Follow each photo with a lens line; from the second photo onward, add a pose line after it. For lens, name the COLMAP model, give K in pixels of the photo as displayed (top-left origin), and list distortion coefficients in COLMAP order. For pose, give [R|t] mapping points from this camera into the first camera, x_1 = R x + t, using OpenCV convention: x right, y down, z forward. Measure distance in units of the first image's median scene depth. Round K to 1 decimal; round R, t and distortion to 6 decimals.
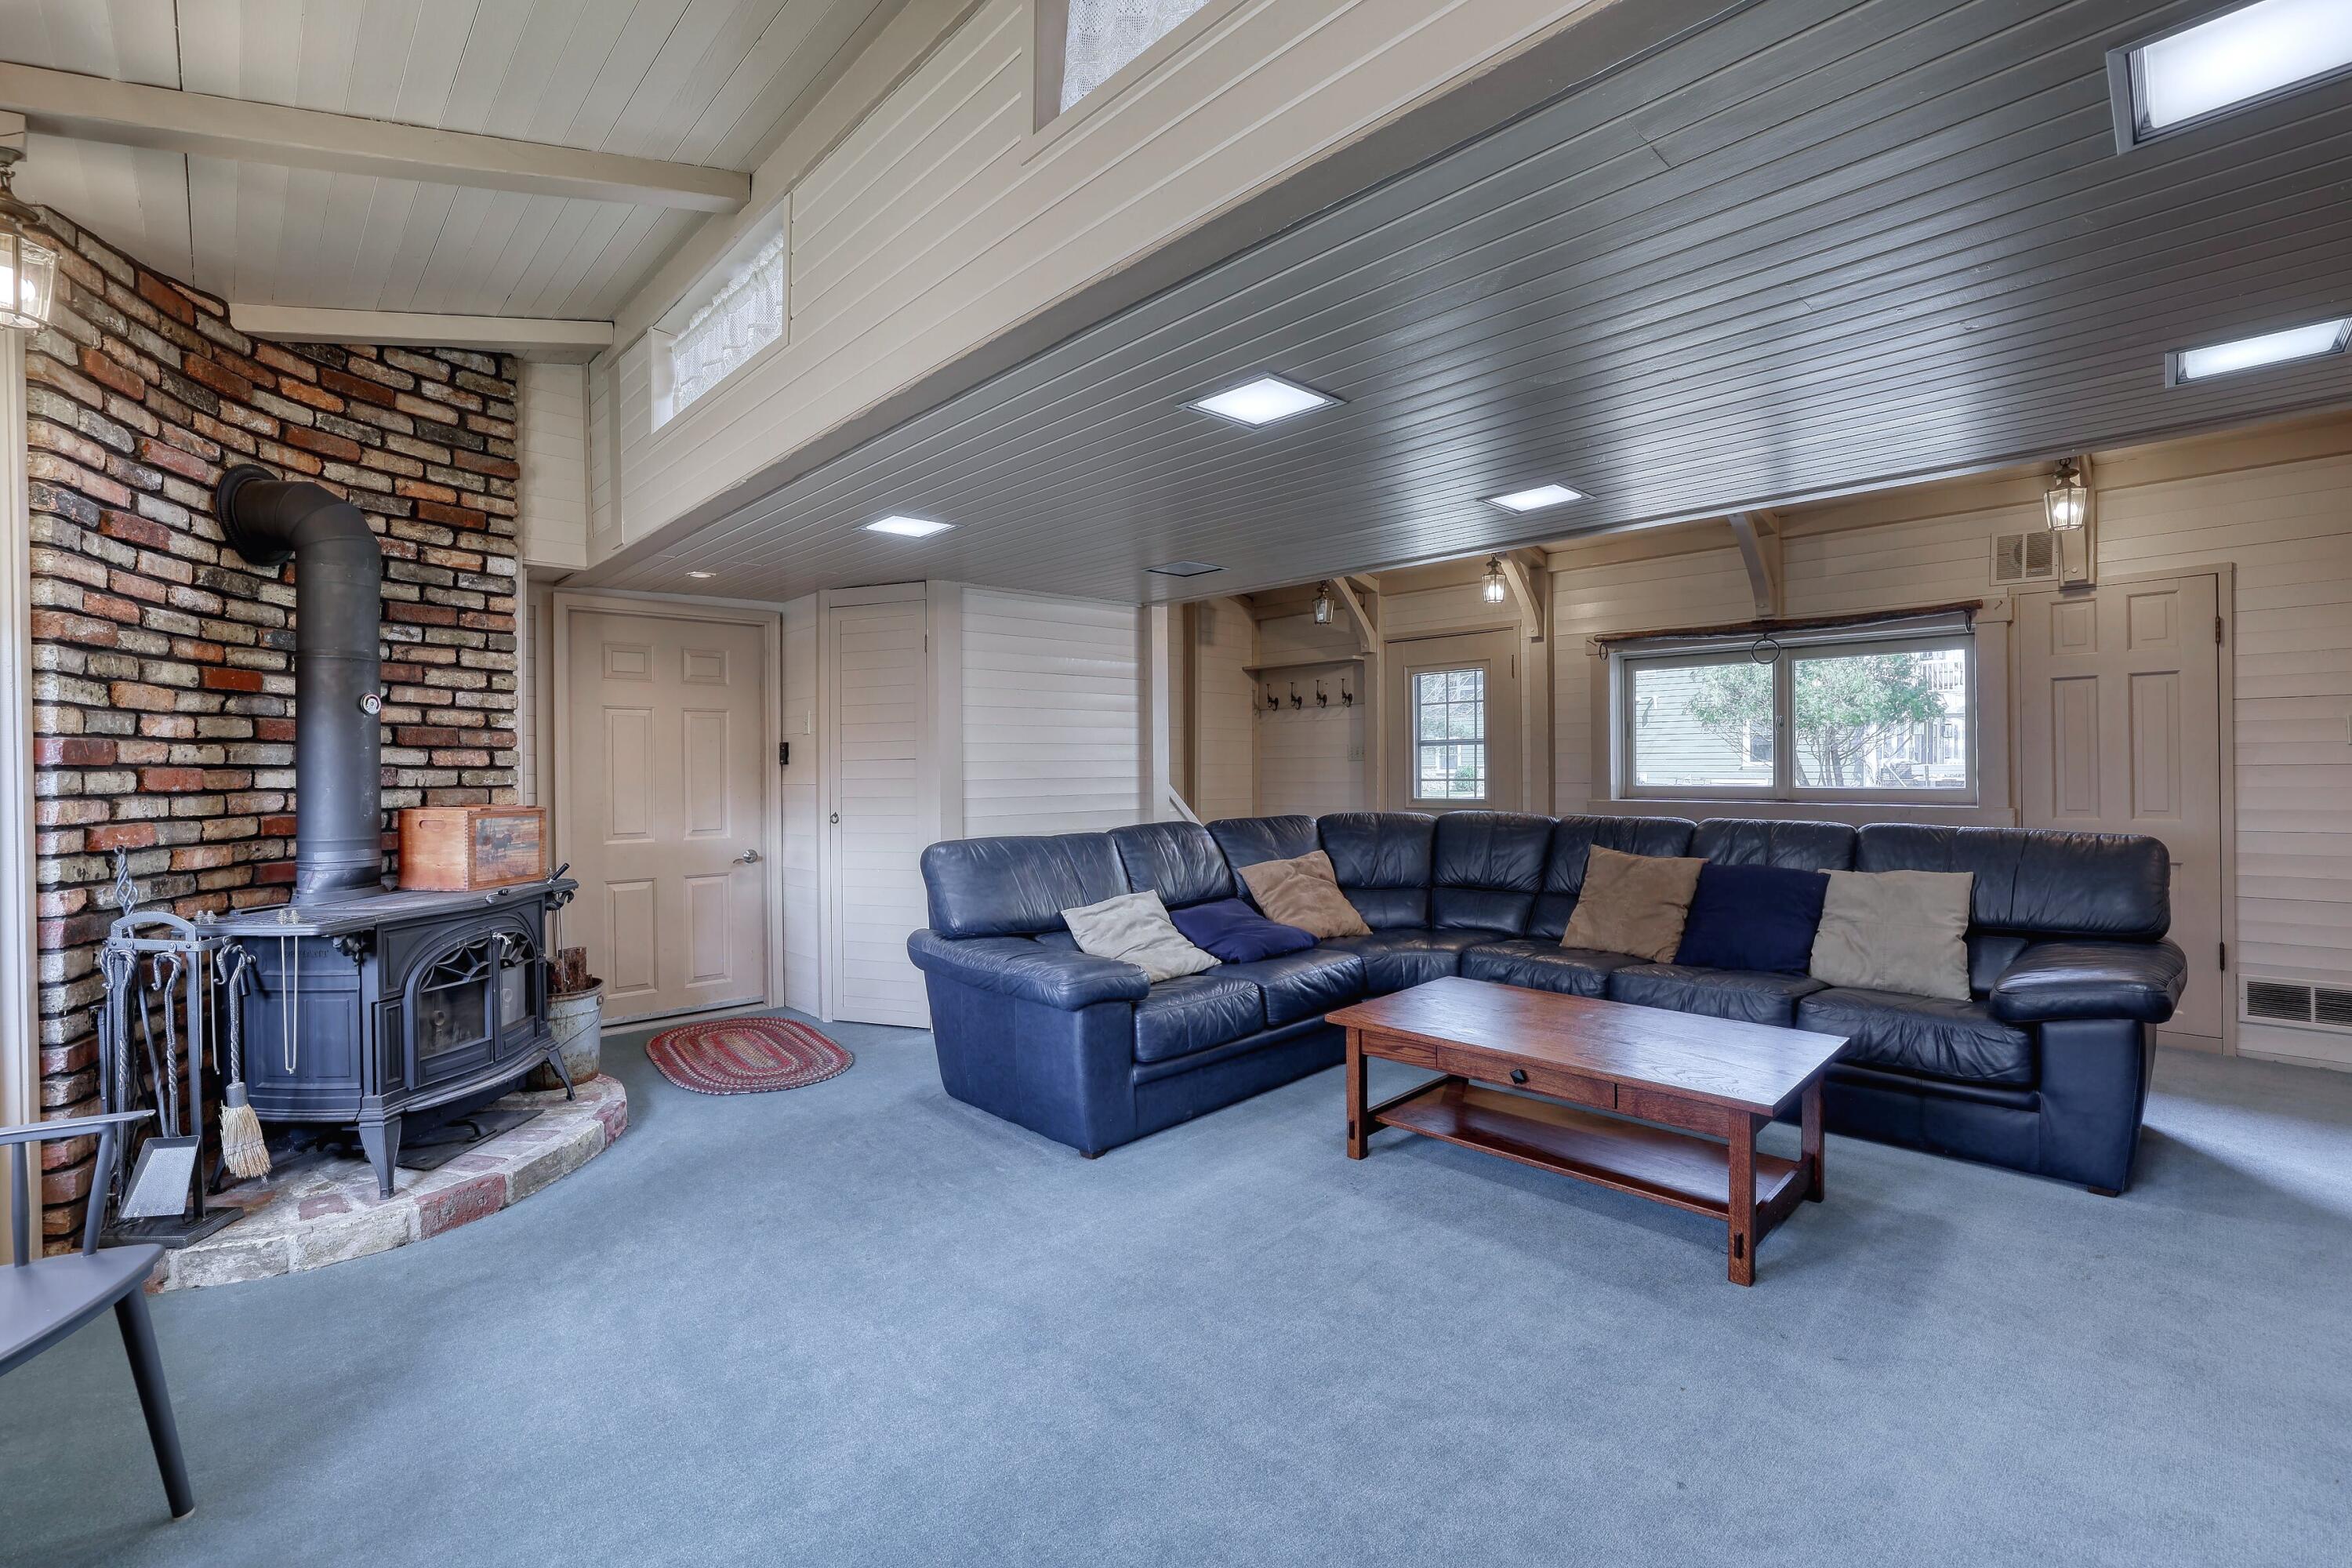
lens RADIAL K [[1004.6, 0, 1176.4], [0, 1004.6, 778.7], [0, 0, 1]] dist [0.000009, 0.000468]
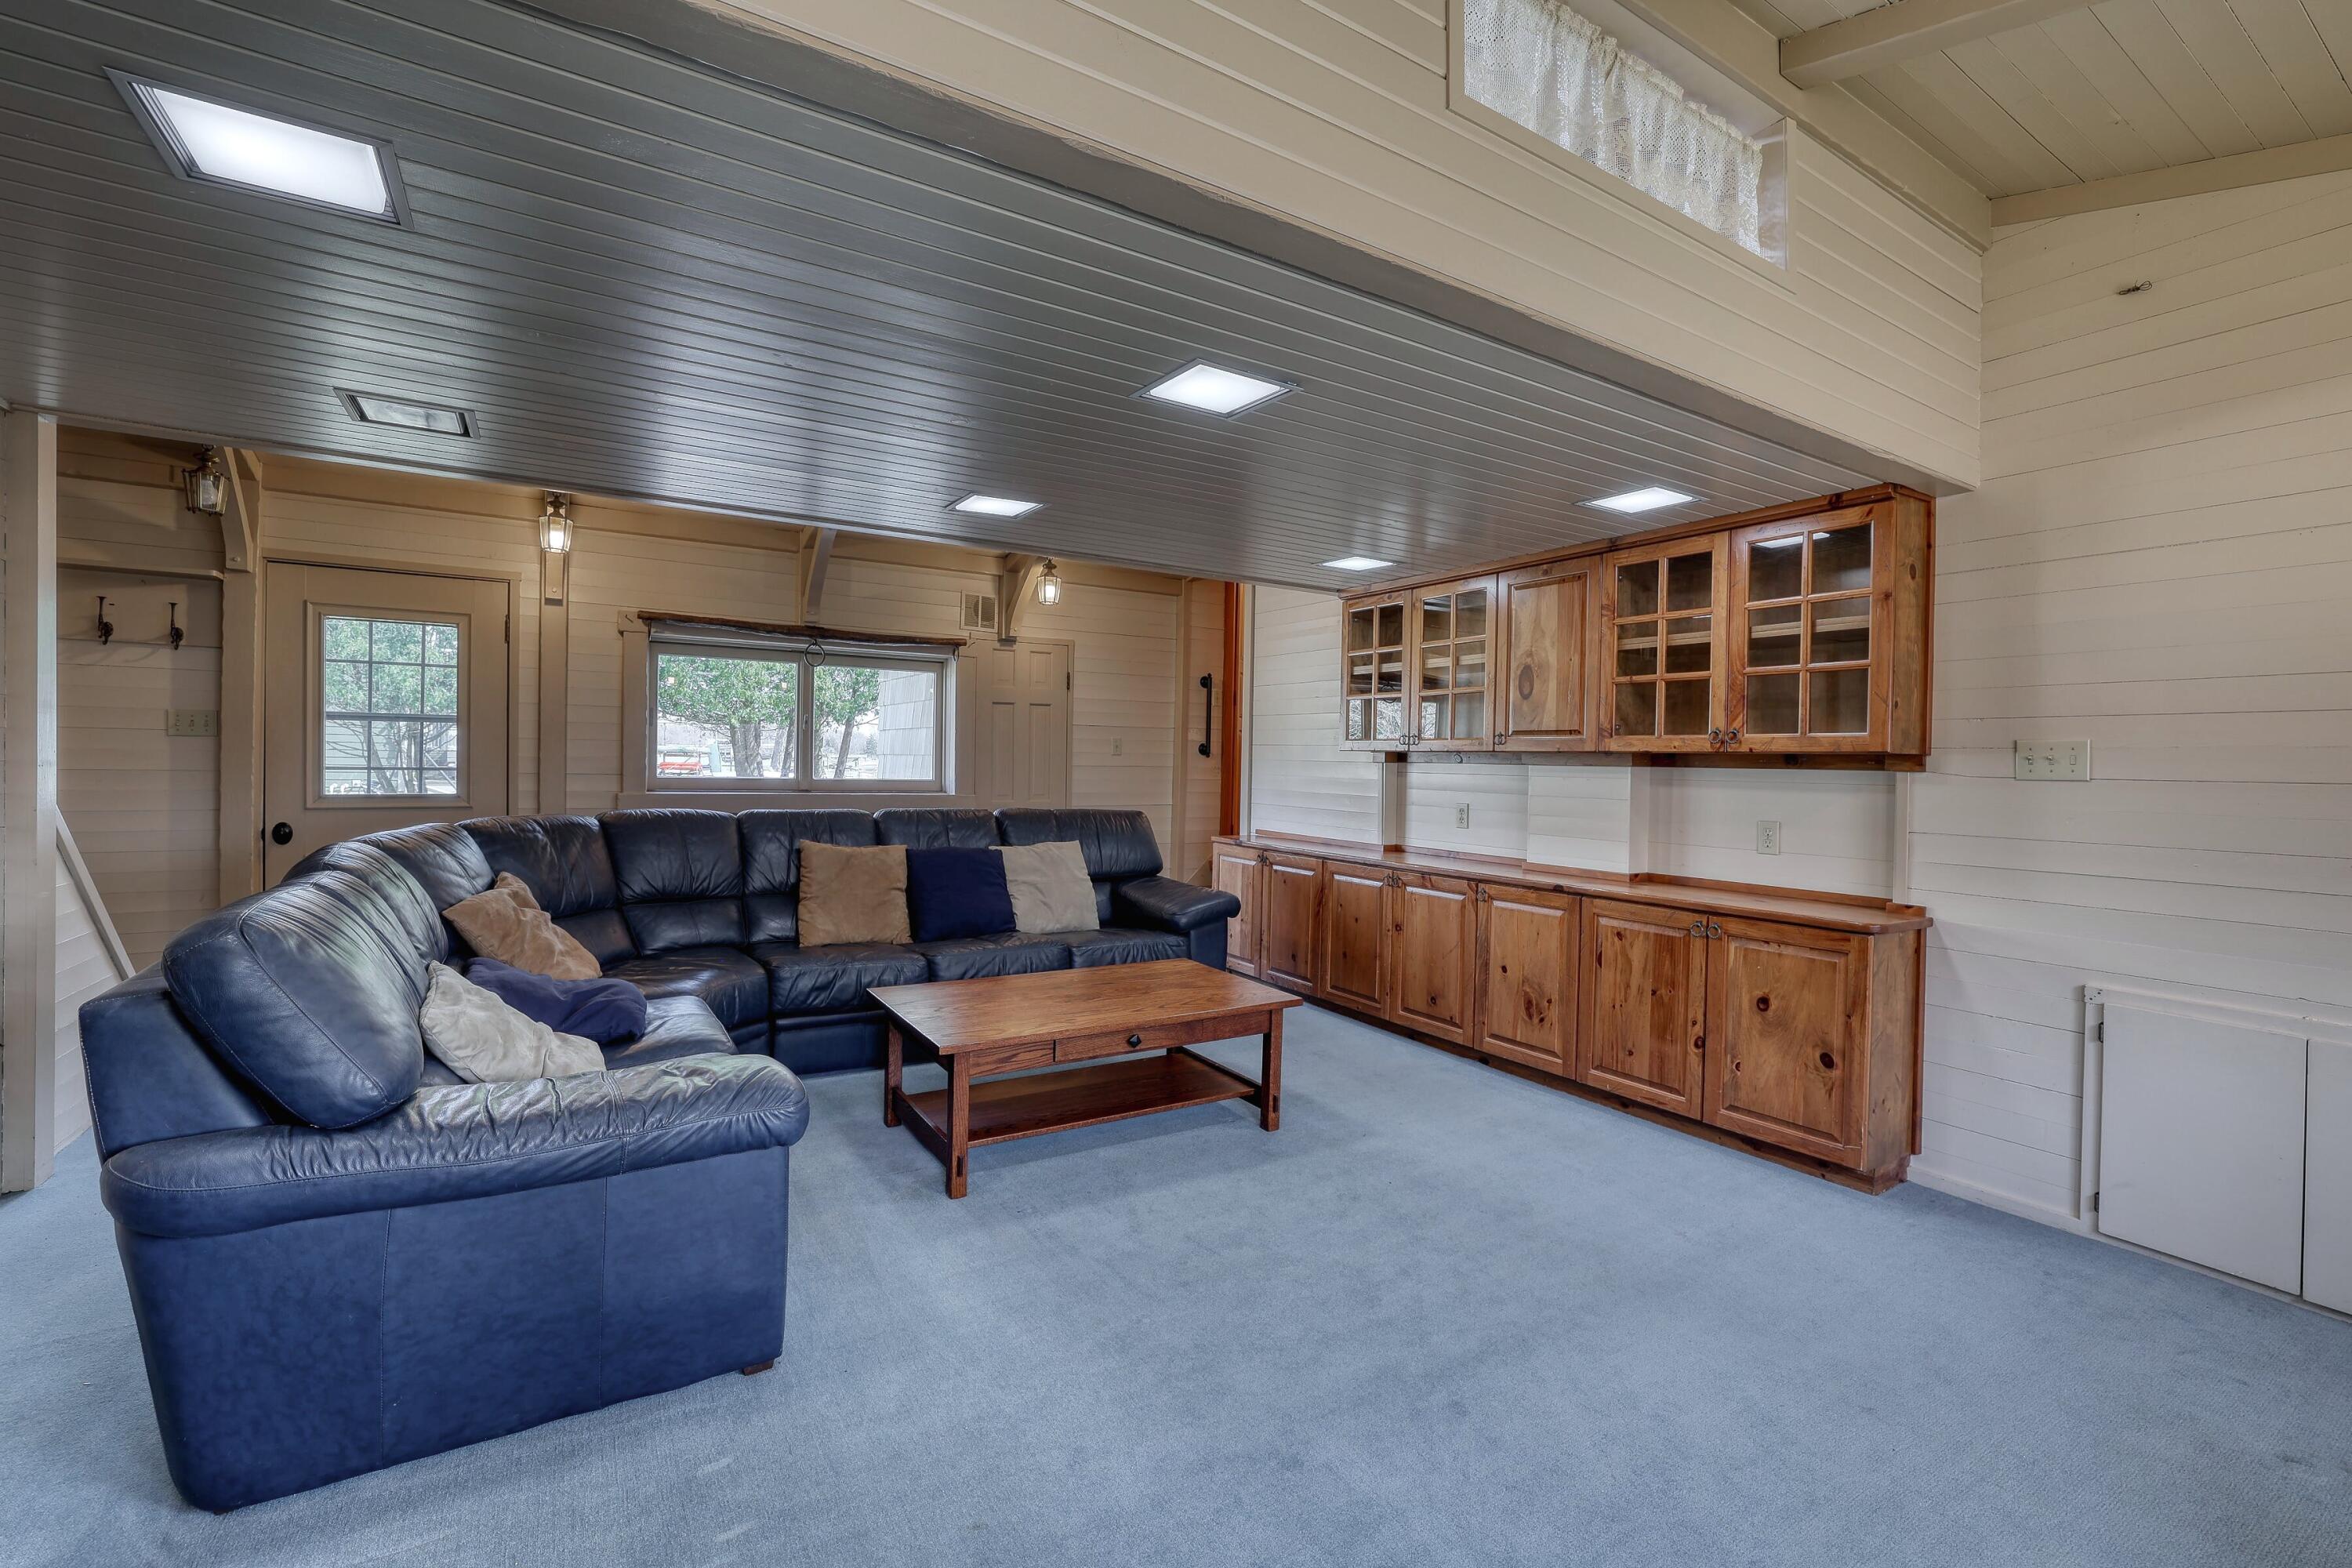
lens RADIAL K [[1004.6, 0, 1175.7], [0, 1004.6, 775.1], [0, 0, 1]] dist [0.000009, 0.000468]
pose [[0.236625, 0.002533, 0.971598, -0.435350], [-0.006789, 0.999977, -0.000954, 0.002152], [-0.971577, -0.006370, 0.236637, 0.409979]]
